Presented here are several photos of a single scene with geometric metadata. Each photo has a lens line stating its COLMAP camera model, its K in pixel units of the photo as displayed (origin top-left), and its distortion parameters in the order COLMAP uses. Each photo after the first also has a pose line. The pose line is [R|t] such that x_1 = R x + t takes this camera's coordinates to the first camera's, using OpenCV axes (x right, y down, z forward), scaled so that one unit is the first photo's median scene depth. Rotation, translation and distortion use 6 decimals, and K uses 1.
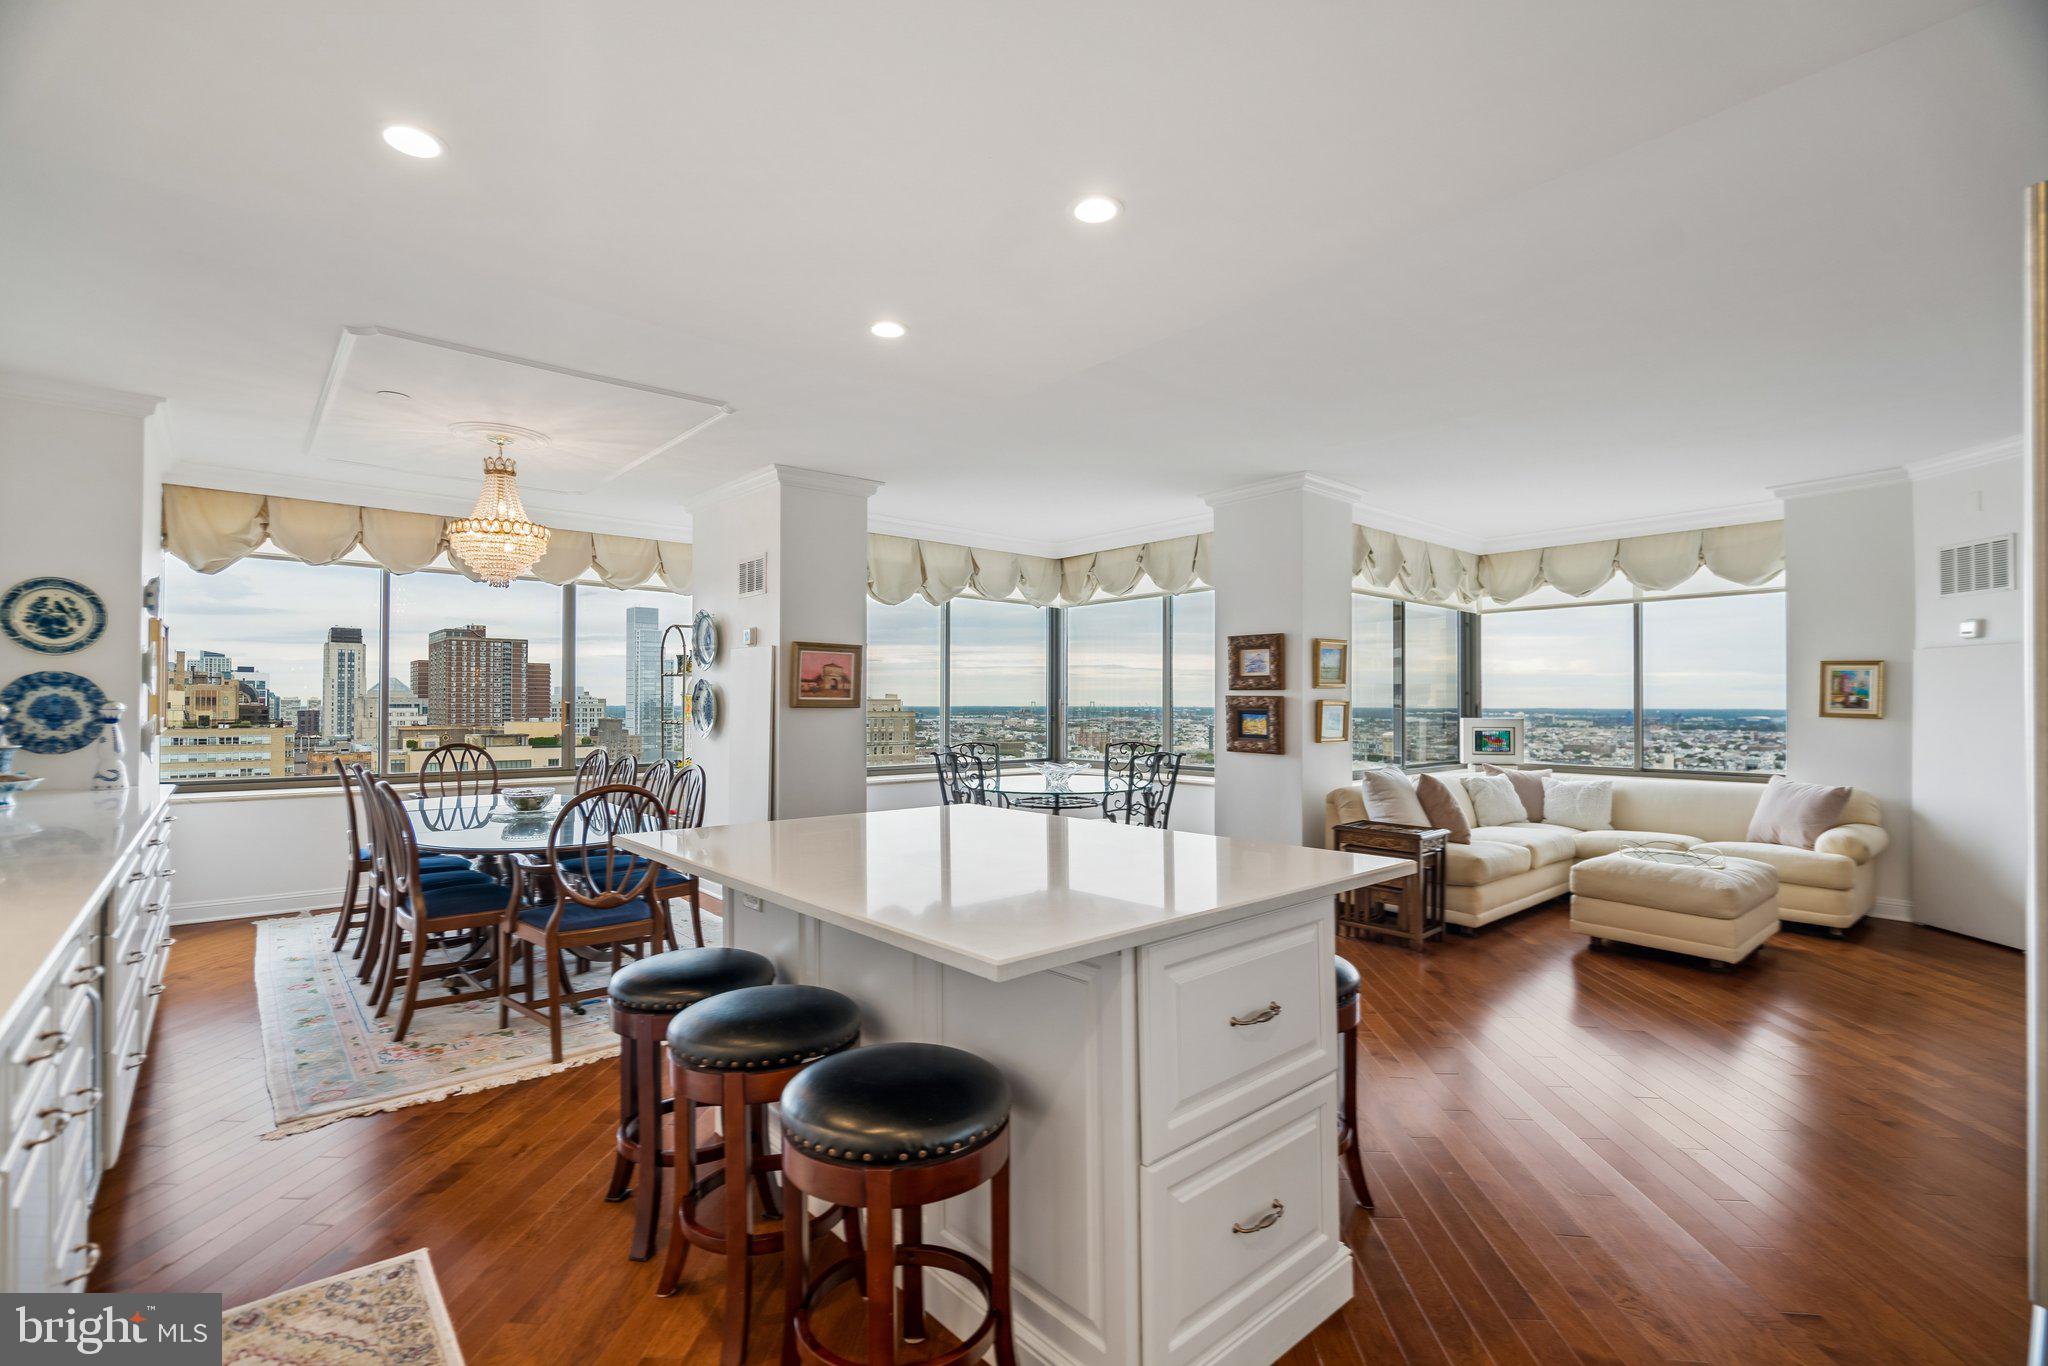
lens RADIAL K [[912.9, 0, 1010.8], [0, 912.9, 694.5], [0, 0, 1]] dist [-0.004935, 0.001865]
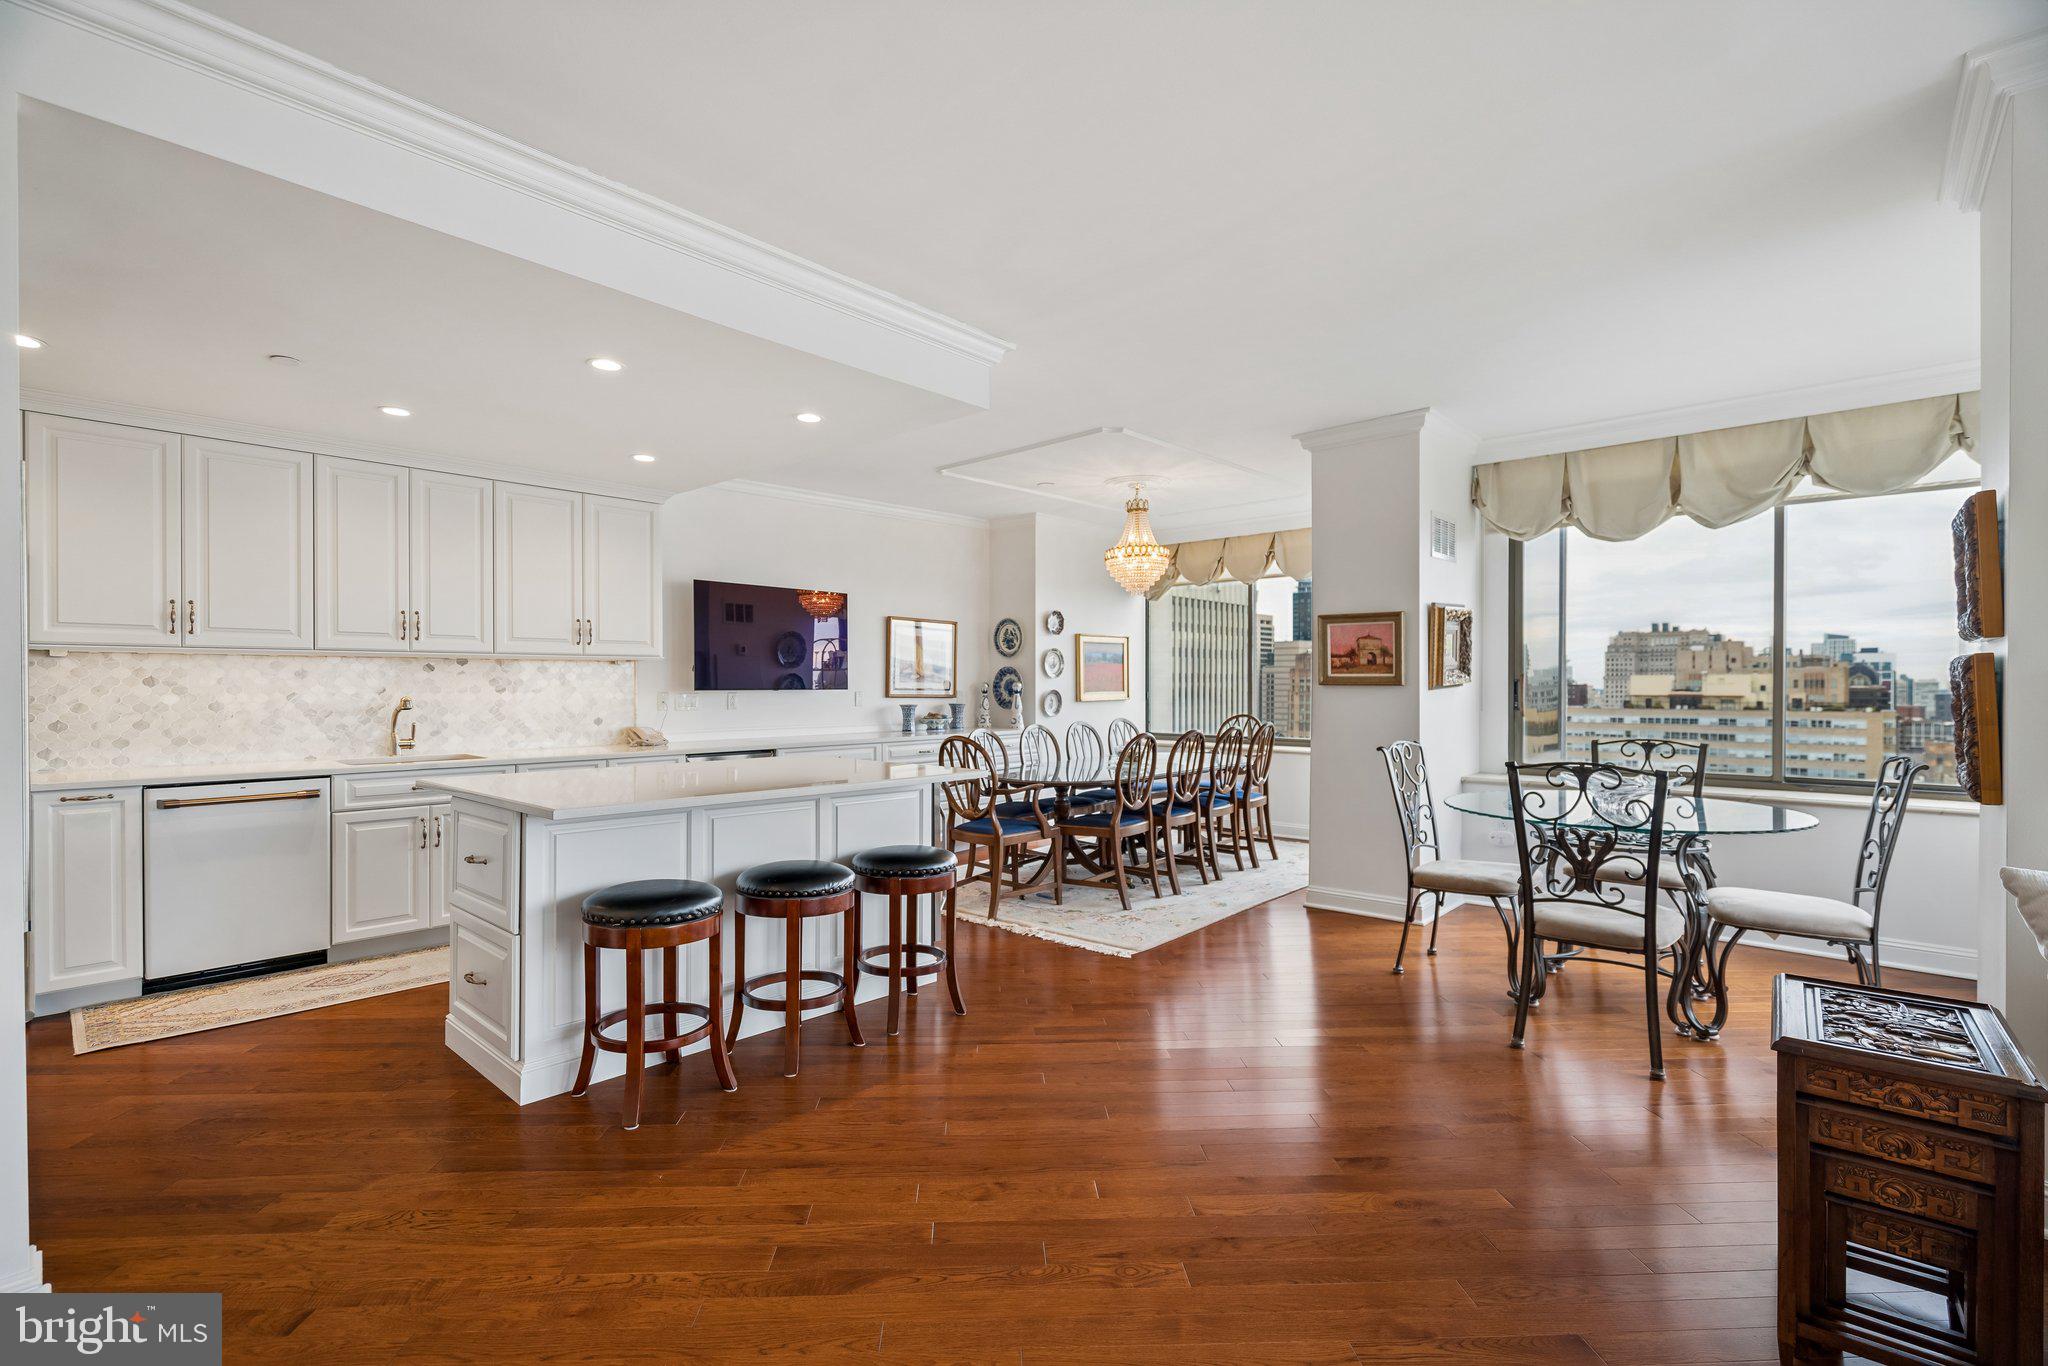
lens RADIAL K [[912.9, 0, 1015.1], [0, 912.9, 693.5], [0, 0, 1]] dist [-0.004935, 0.001865]
pose [[0.119756, 0.007333, -0.992776, 0.613357], [0.010415, 0.999908, 0.008642, 0.010434], [0.992749, -0.011375, 0.119669, 0.533201]]
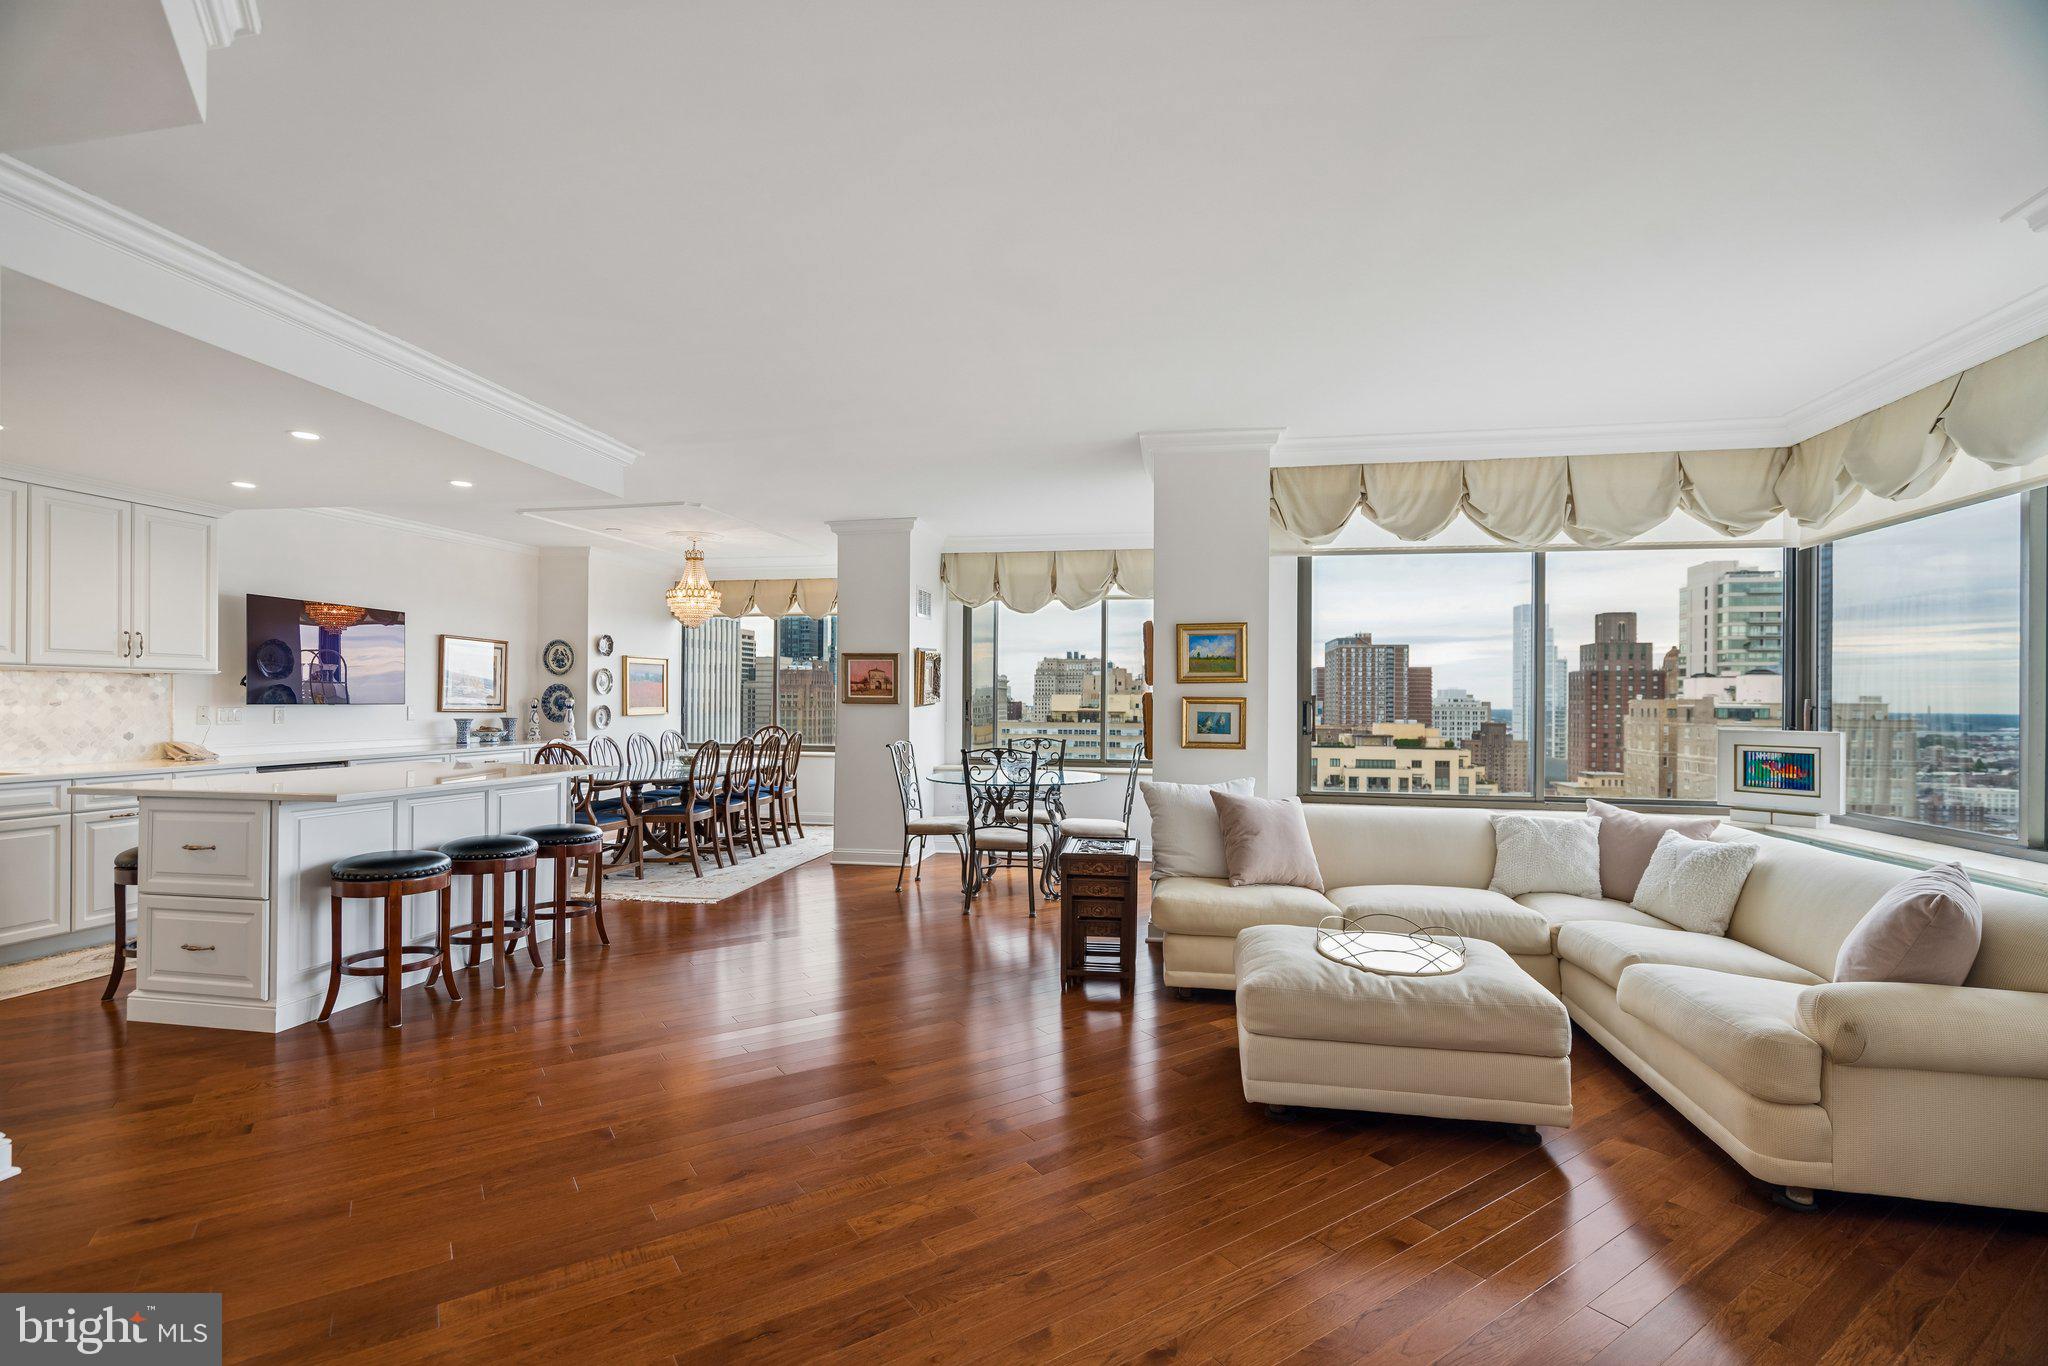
lens RADIAL K [[912.9, 0, 1005.9], [0, 912.9, 699.5], [0, 0, 1]] dist [-0.004935, 0.001865]
pose [[0.615864, 0.000534, -0.787852, 0.874034], [0.001347, 0.999998, 0.001730, 0.006084], [0.787851, -0.002127, 0.615862, 0.348747]]
